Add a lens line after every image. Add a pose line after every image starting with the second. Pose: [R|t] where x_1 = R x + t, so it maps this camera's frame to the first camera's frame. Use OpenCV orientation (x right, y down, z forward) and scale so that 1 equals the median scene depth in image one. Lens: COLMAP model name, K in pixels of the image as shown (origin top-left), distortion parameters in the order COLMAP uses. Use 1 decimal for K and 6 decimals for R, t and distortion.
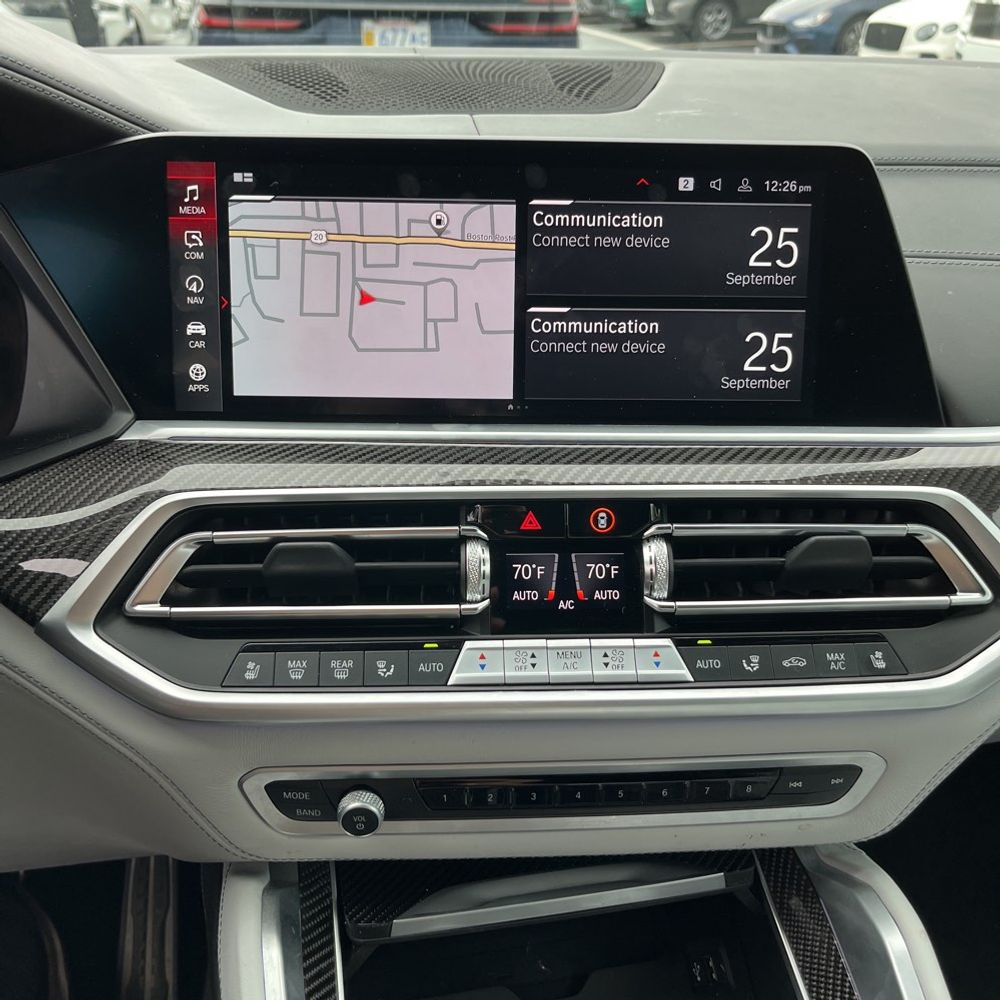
lens RADIAL K [[1007.2, 0, 491.3], [0, 1007.2, 485.0], [0, 0, 1]] dist [0.085786, -0.120878]
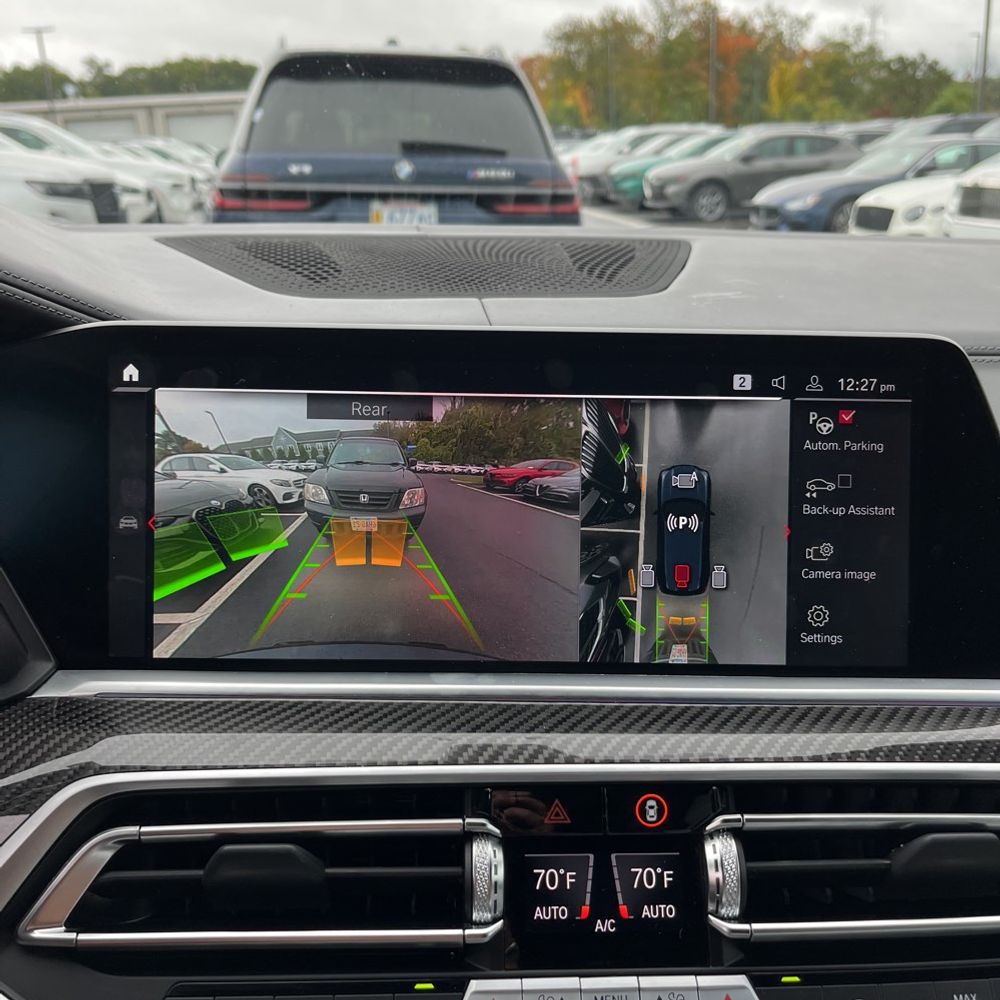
lens RADIAL K [[1010.3, 0, 489.9], [0, 1010.3, 513.5], [0, 0, 1]] dist [0.020442, 0.010556]
pose [[0.999987, 0.002188, -0.004677, -0.008662], [-0.002776, 0.991562, -0.129602, -0.087286], [0.004354, 0.129614, 0.991555, 0.209808]]
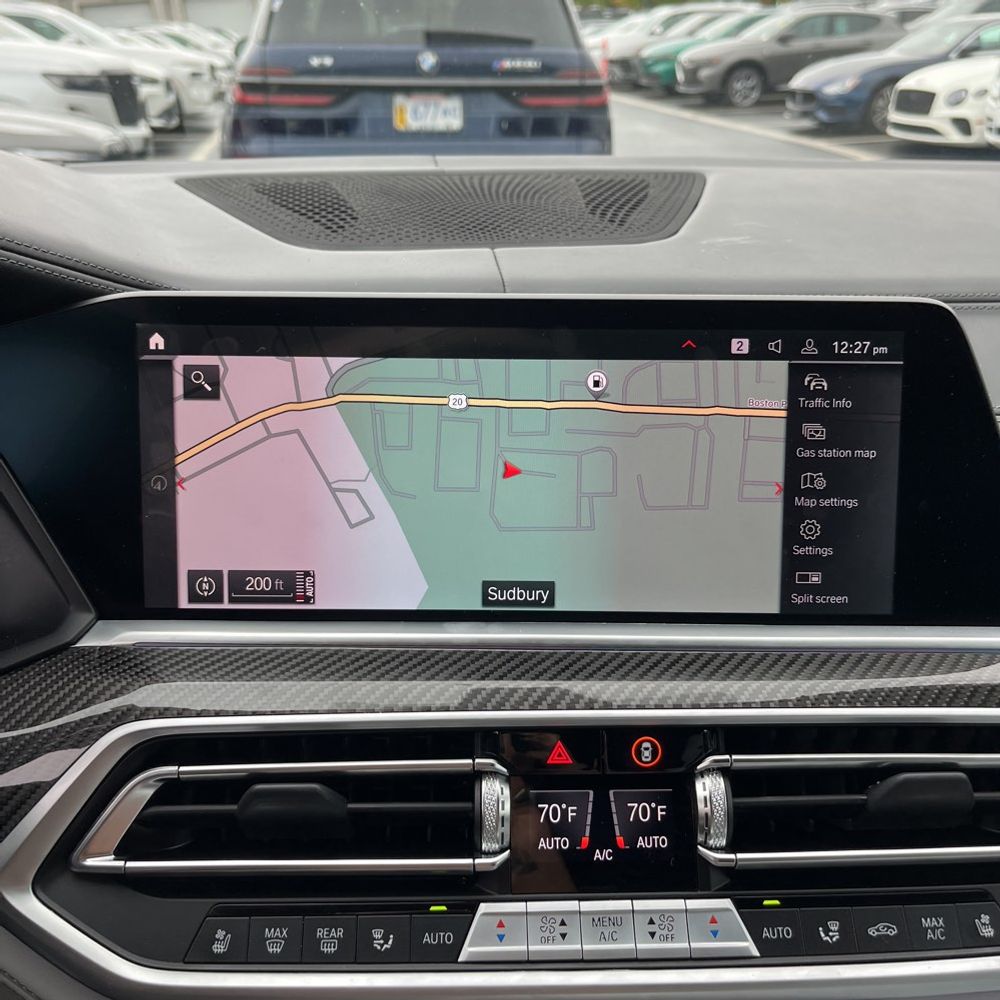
lens RADIAL K [[1010.8, 0, 502.4], [0, 1010.8, 490.4], [0, 0, 1]] dist [0.030896, -0.019332]
pose [[0.999776, -0.000723, -0.021170, 0.009747], [-0.000309, 0.998813, -0.048703, -0.137650], [0.021180, 0.048698, 0.998589, 0.155251]]
